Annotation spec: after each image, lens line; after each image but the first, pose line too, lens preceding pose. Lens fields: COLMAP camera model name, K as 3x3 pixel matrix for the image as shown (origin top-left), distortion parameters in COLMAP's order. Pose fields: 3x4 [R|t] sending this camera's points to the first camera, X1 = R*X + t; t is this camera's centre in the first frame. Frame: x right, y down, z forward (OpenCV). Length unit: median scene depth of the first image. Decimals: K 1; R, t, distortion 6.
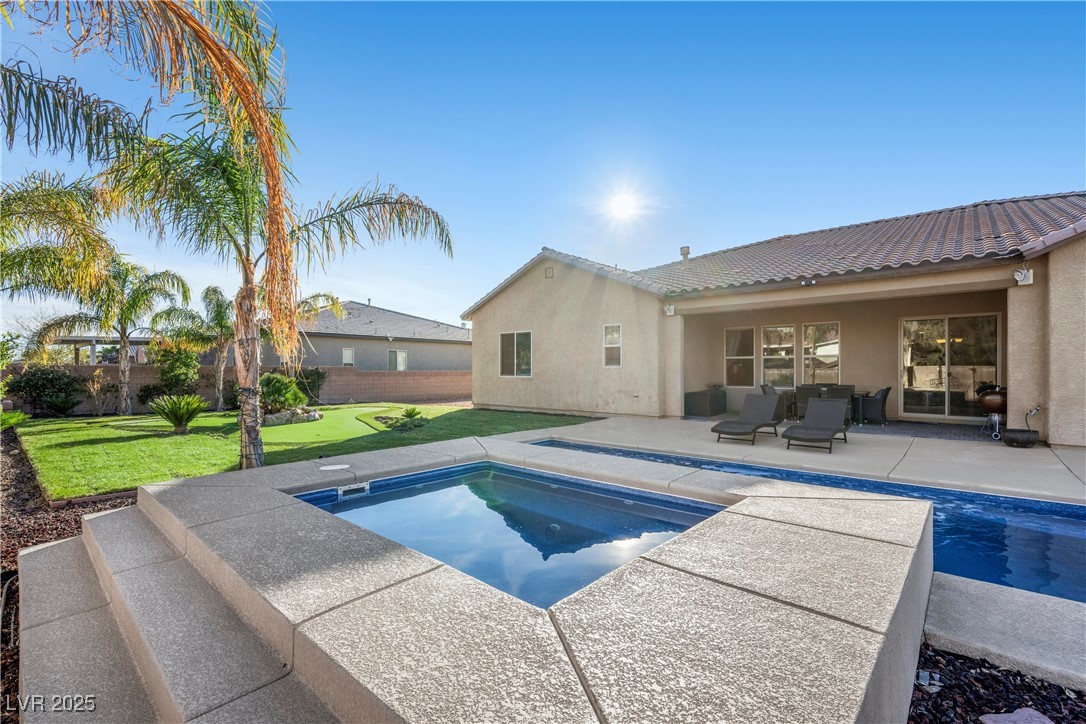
lens RADIAL K [[476.8, 0, 544.5], [0, 476.8, 366.2], [0, 0, 1]] dist [0.000874, -0.000362]
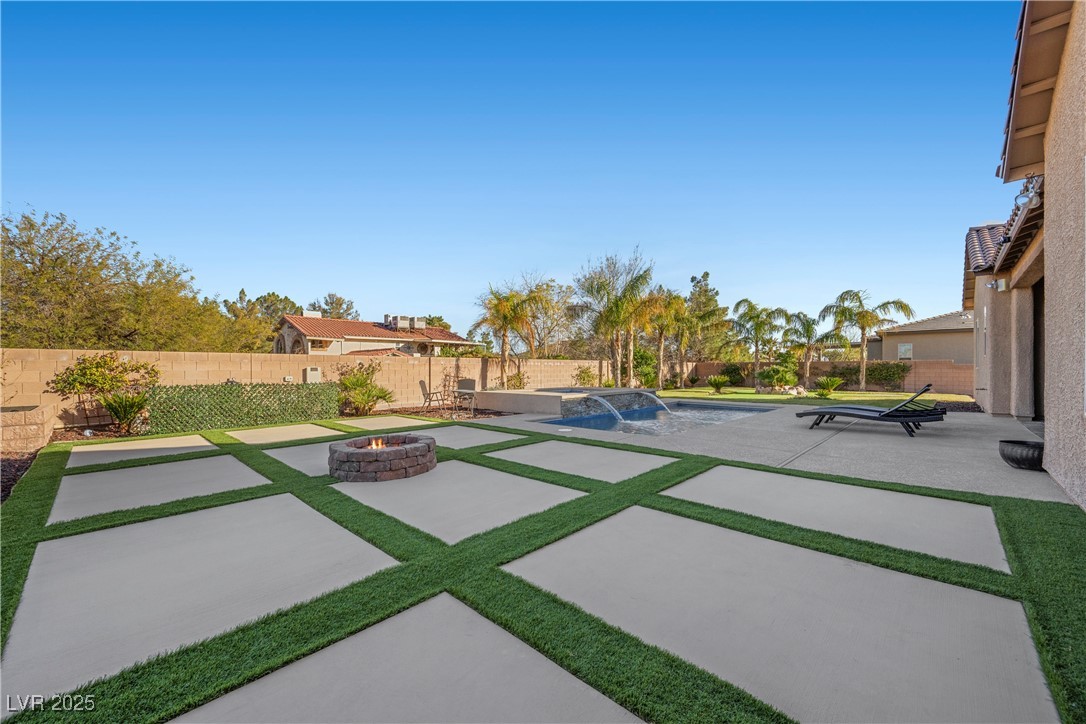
lens RADIAL K [[424.7, 0, 541.4], [0, 424.7, 369.7], [0, 0, 1]] dist [-0.003071, 0.000809]
pose [[-0.039775, 0.004215, -0.999200, 0.966546], [0.009717, 0.999945, 0.003832, 0.016013], [0.999161, -0.009557, -0.039814, 0.226433]]
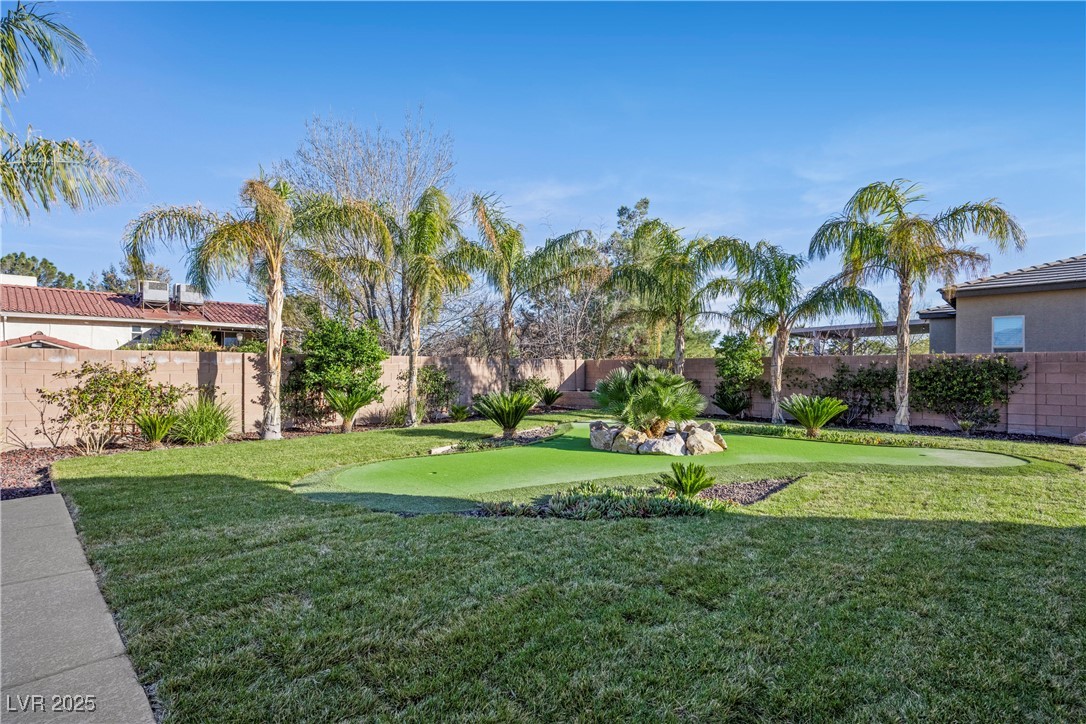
lens RADIAL K [[520.0, 0, 542.7], [0, 520.0, 370.5], [0, 0, 1]] dist [-0.002651, -0.001106]
pose [[-0.051792, 0.004248, -0.998649, 0.091049], [0.008307, 0.999958, 0.003823, 0.018186], [0.998623, -0.008097, -0.051825, 0.902851]]
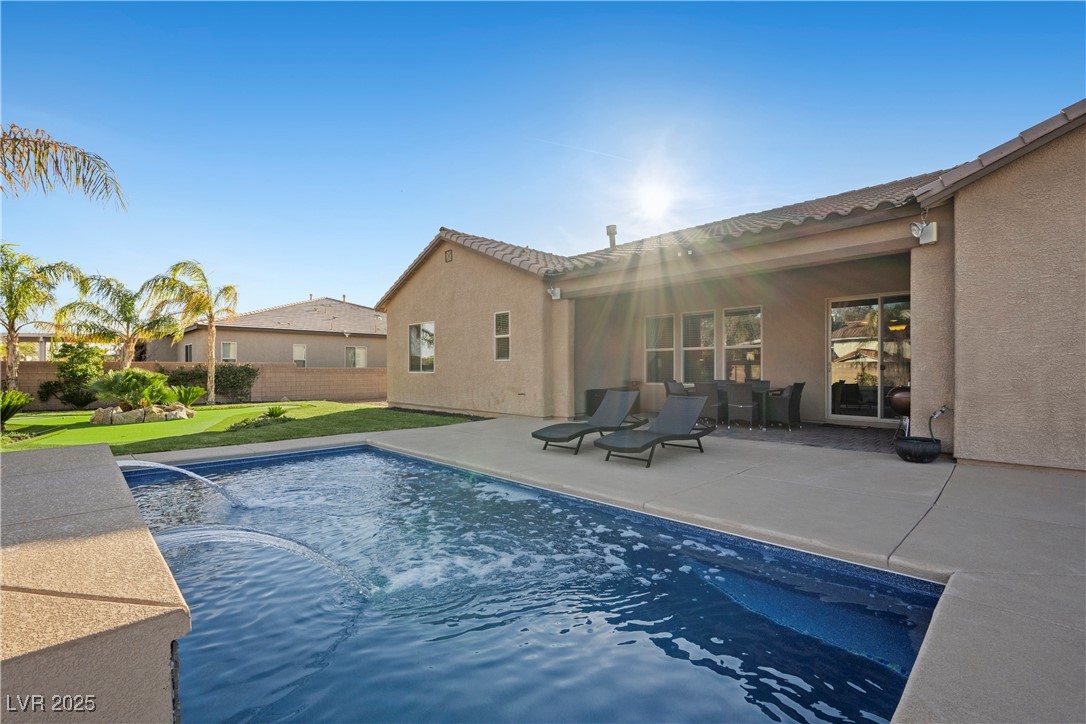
lens RADIAL K [[476.8, 0, 544.6], [0, 476.8, 367.6], [0, 0, 1]] dist [0.000874, -0.000362]
pose [[0.997776, -0.001651, -0.066638, 0.283038], [0.001915, 0.999991, 0.003898, 0.011514], [0.066631, -0.004017, 0.997770, 0.133039]]
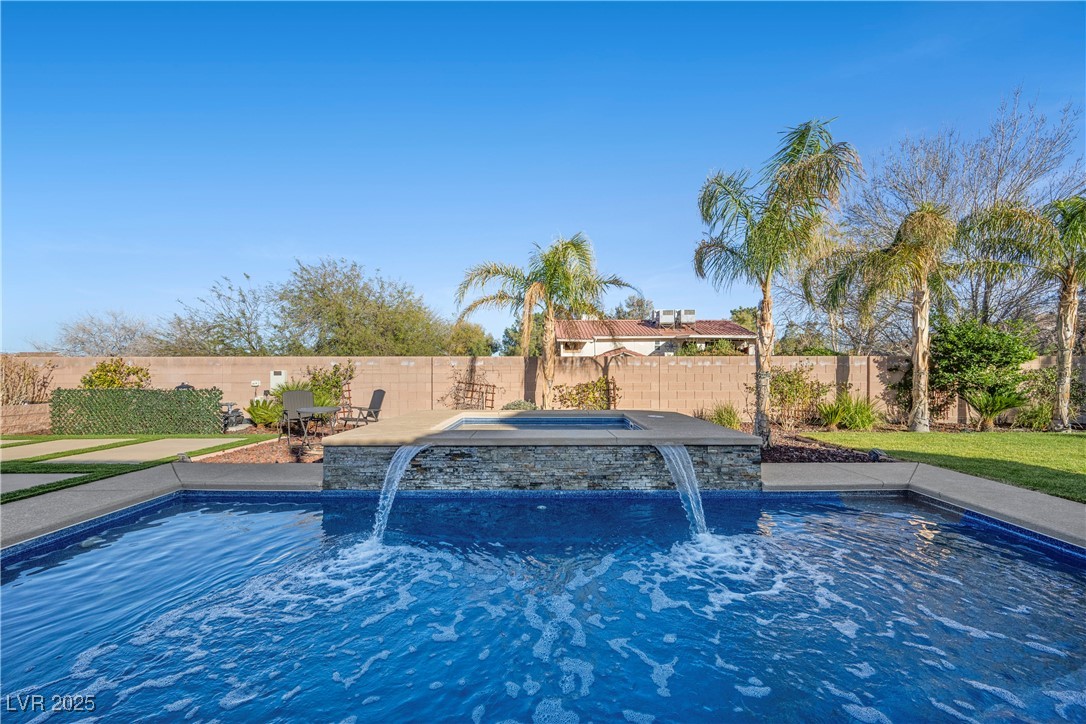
lens RADIAL K [[424.7, 0, 539.5], [0, 424.7, 374.3], [0, 0, 1]] dist [-0.003071, 0.000809]
pose [[-0.756774, 0.008276, -0.653624, 0.278399], [0.006799, 0.999965, 0.004788, 0.015778], [0.653641, -0.000820, -0.756805, 0.605203]]
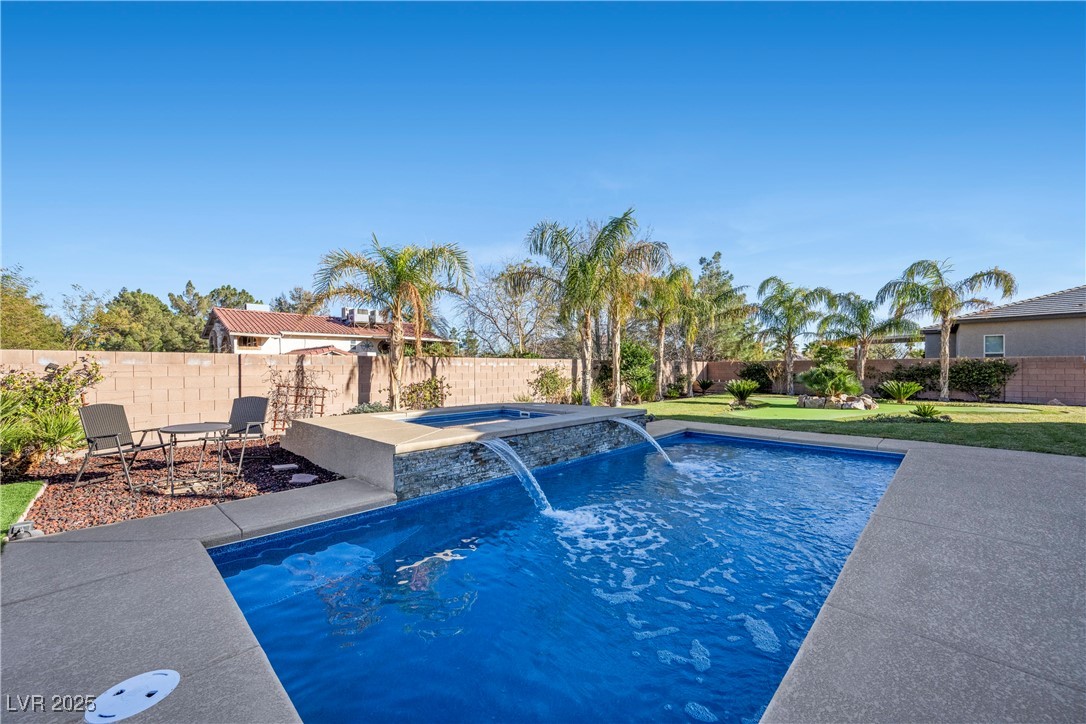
lens RADIAL K [[424.7, 0, 541.7], [0, 424.7, 366.3], [0, 0, 1]] dist [-0.003071, 0.000809]
pose [[-0.052357, -0.003045, -0.998624, 0.494677], [0.014275, 0.999891, -0.003797, 0.011681], [0.998526, -0.014454, -0.052308, 0.357188]]
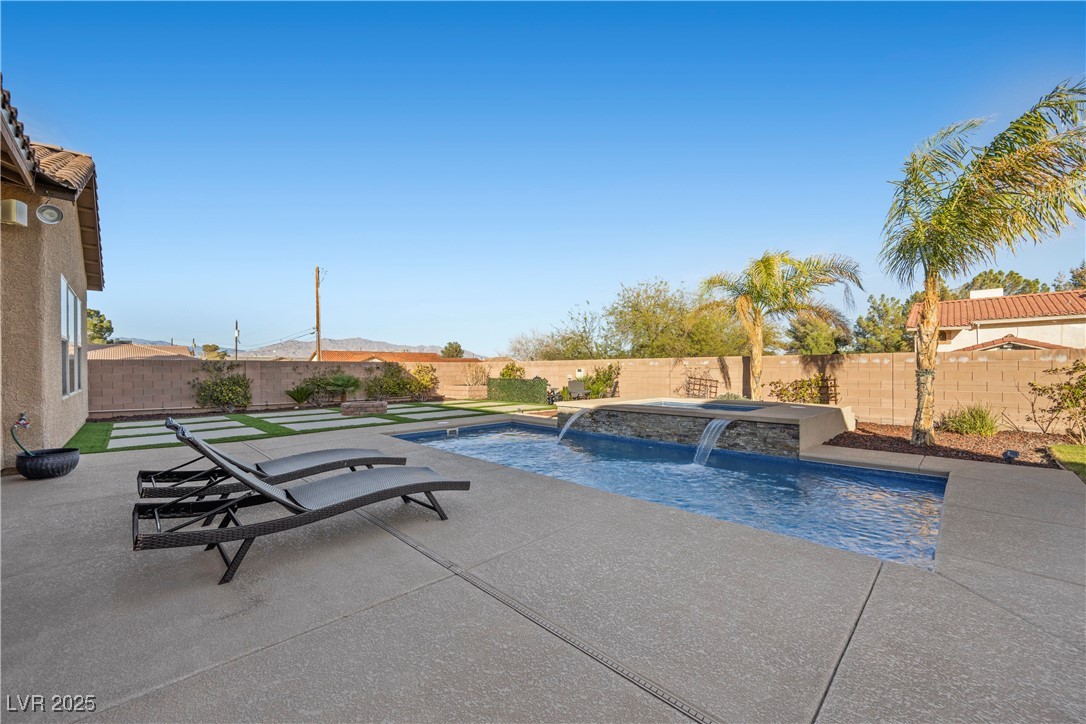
lens RADIAL K [[424.7, 0, 537.1], [0, 424.7, 371.7], [0, 0, 1]] dist [-0.003071, 0.000809]
pose [[-0.997014, 0.005443, 0.077033, 0.166079], [0.005468, 0.999985, 0.000118, 0.017103], [-0.077031, 0.000539, -0.997029, 0.933363]]
